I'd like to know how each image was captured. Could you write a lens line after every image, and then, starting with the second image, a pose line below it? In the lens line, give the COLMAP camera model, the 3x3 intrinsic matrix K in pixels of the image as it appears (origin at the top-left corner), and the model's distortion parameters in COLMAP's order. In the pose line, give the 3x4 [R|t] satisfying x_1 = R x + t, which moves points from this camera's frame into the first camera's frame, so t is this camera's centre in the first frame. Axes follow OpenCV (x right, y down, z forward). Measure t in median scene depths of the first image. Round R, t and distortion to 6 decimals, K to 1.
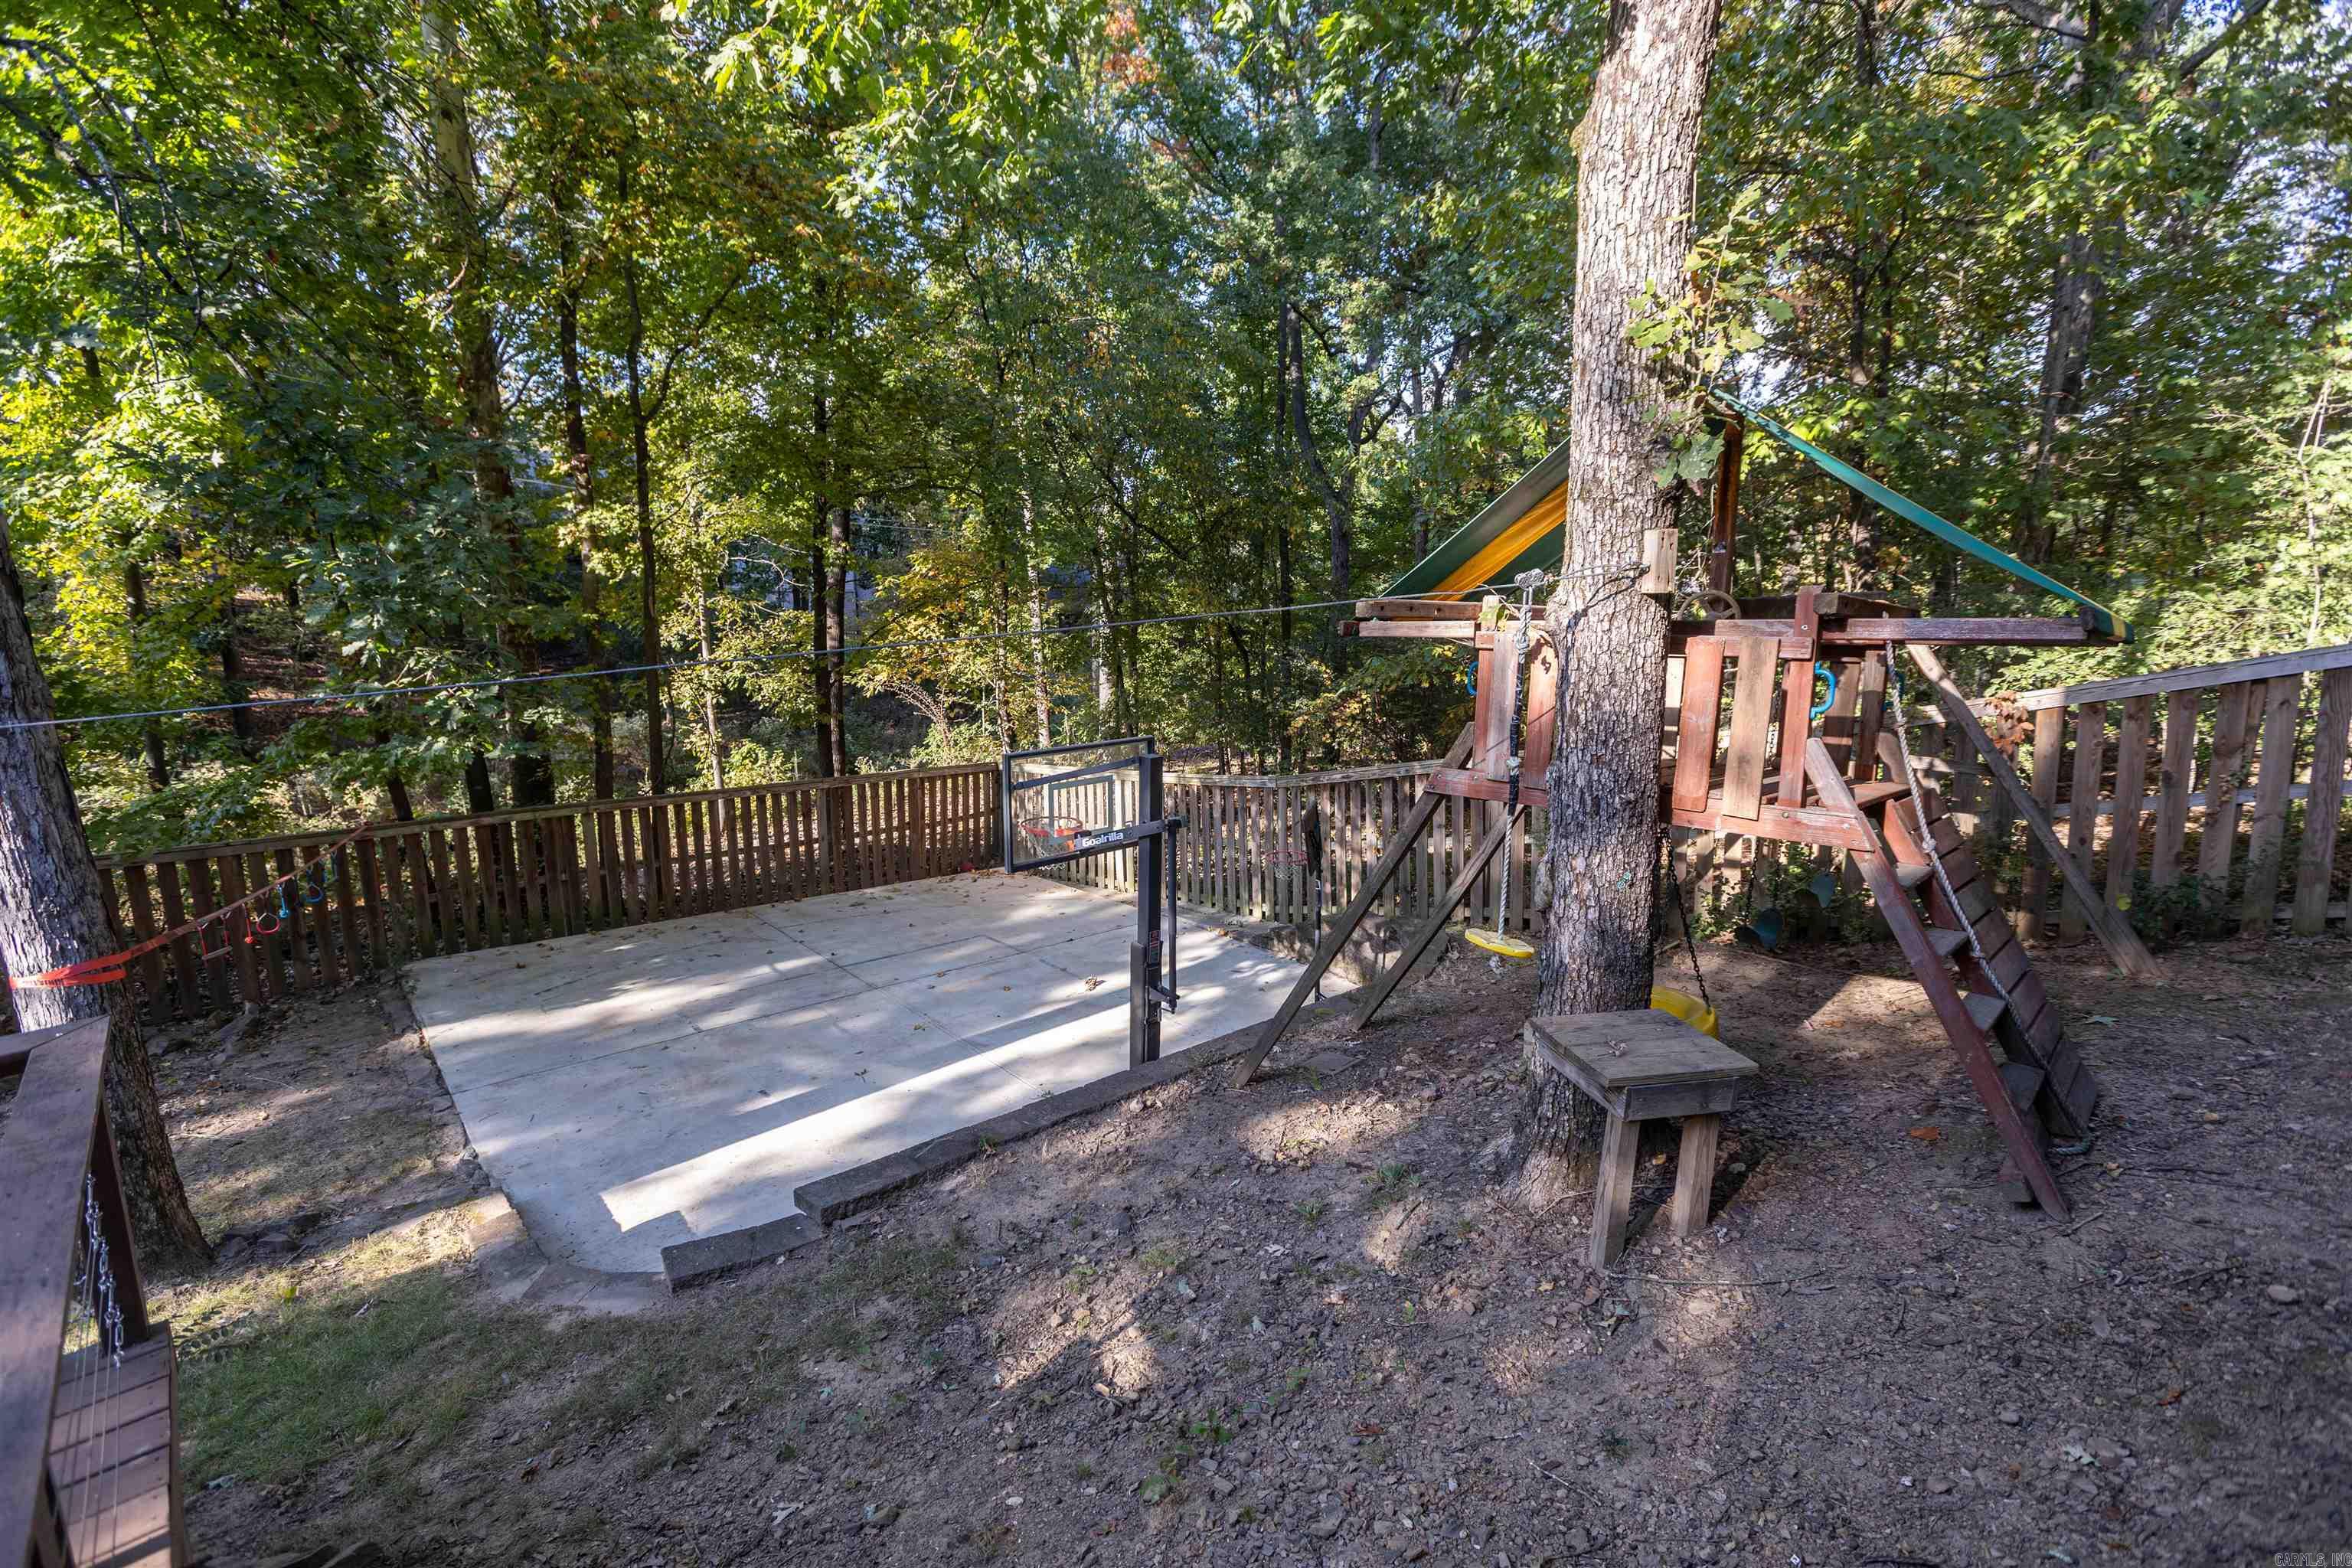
lens RADIAL K [[1031.4, 0, 1188.3], [0, 1031.4, 786.2], [0, 0, 1]] dist [0.001688, 0.002200]
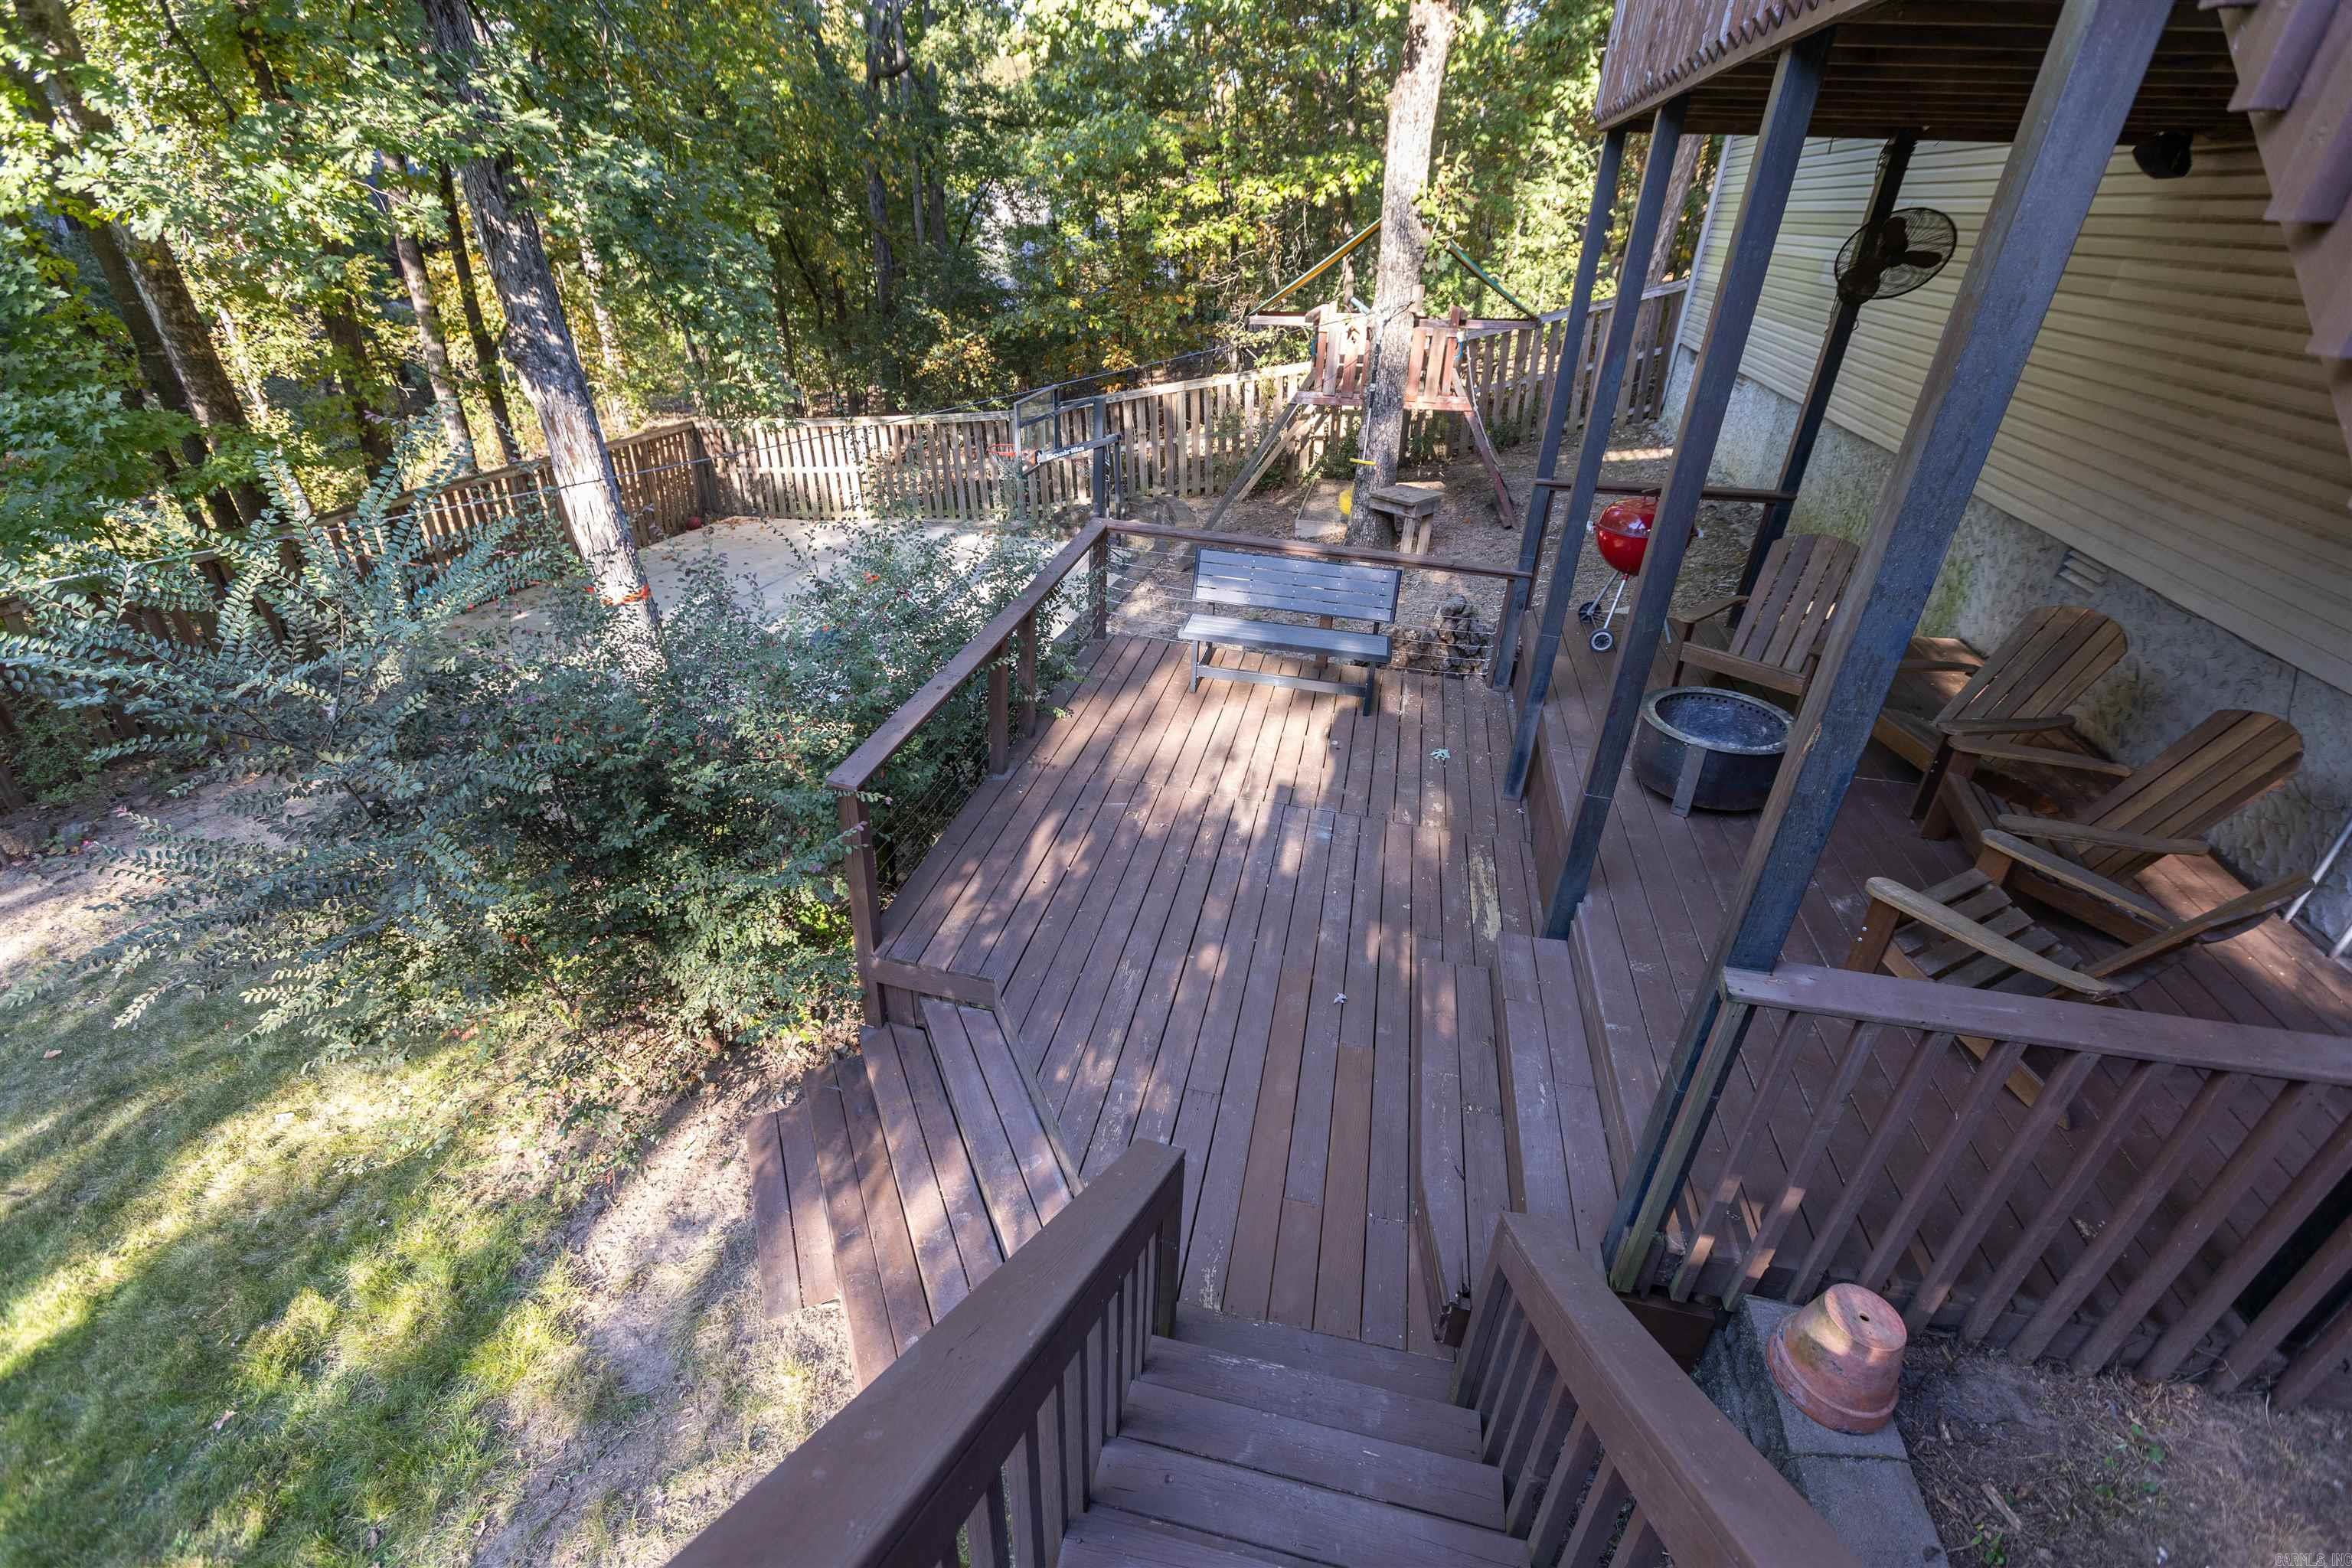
lens RADIAL K [[1031.4, 0, 1166.6], [0, 1031.4, 774.9], [0, 0, 1]] dist [0.001688, 0.002200]
pose [[0.835135, -0.252767, 0.488527, -0.550388], [0.080321, 0.934679, 0.346300, -0.016065], [-0.544149, -0.249968, 0.800886, -0.351308]]
